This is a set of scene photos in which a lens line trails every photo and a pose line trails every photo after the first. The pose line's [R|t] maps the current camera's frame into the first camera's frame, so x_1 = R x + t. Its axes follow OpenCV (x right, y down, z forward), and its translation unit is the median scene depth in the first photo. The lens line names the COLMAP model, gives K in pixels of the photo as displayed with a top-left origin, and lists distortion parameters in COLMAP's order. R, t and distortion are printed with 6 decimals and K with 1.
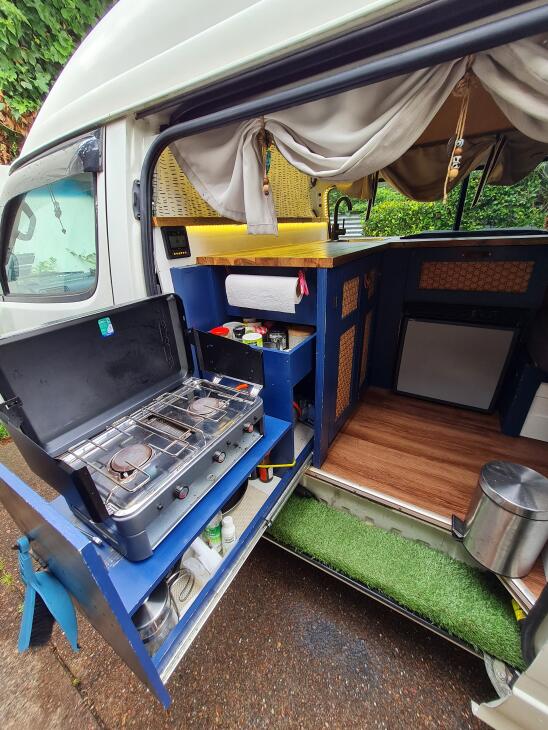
lens RADIAL K [[289.5, 0, 271.0], [0, 289.5, 372.2], [0, 0, 1]] dist [0.000089, -0.000014]
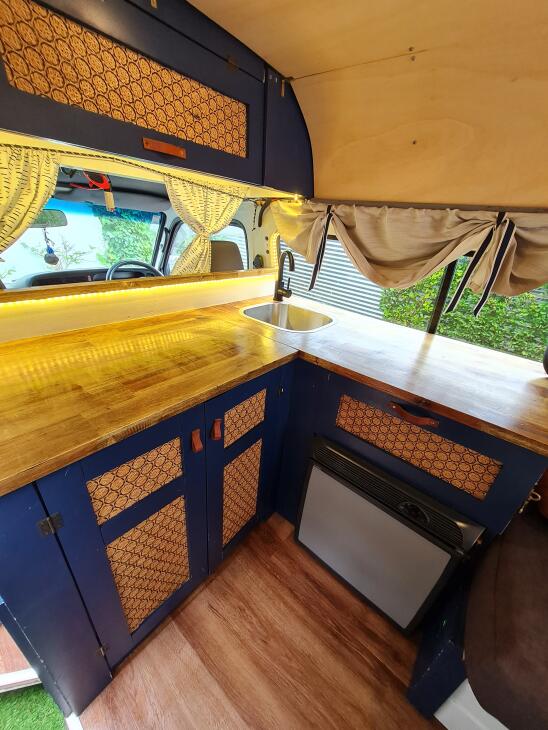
lens RADIAL K [[286.6, 0, 277.0], [0, 286.6, 368.8], [0, 0, 1]] dist [0.002143, 0.000218]
pose [[0.980072, 0.187095, -0.066740, 0.424785], [-0.185599, 0.982226, 0.028006, -0.431683], [0.070794, -0.015061, 0.997377, 0.366228]]
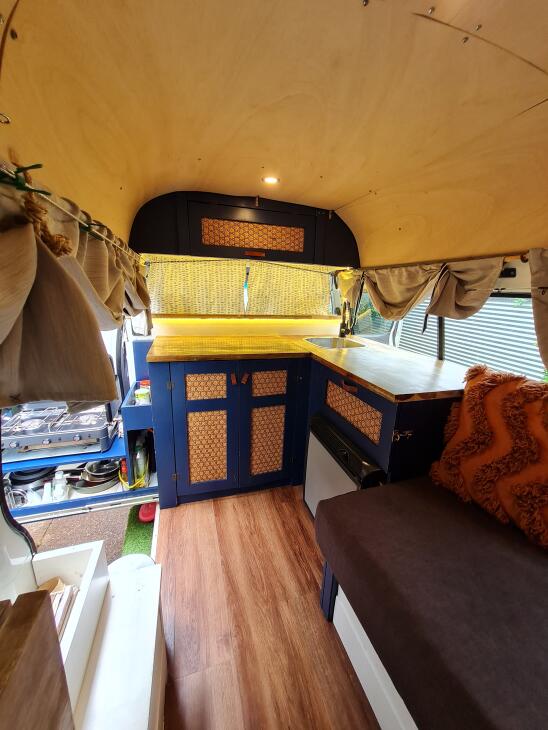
lens RADIAL K [[286.6, 0, 277.0], [0, 286.6, 368.8], [0, 0, 1]] dist [0.002143, 0.000218]
pose [[0.746066, 0.253055, -0.615913, 1.005294], [-0.357360, 0.932644, -0.049689, -0.308425], [0.561853, 0.257174, 0.786246, 0.130165]]
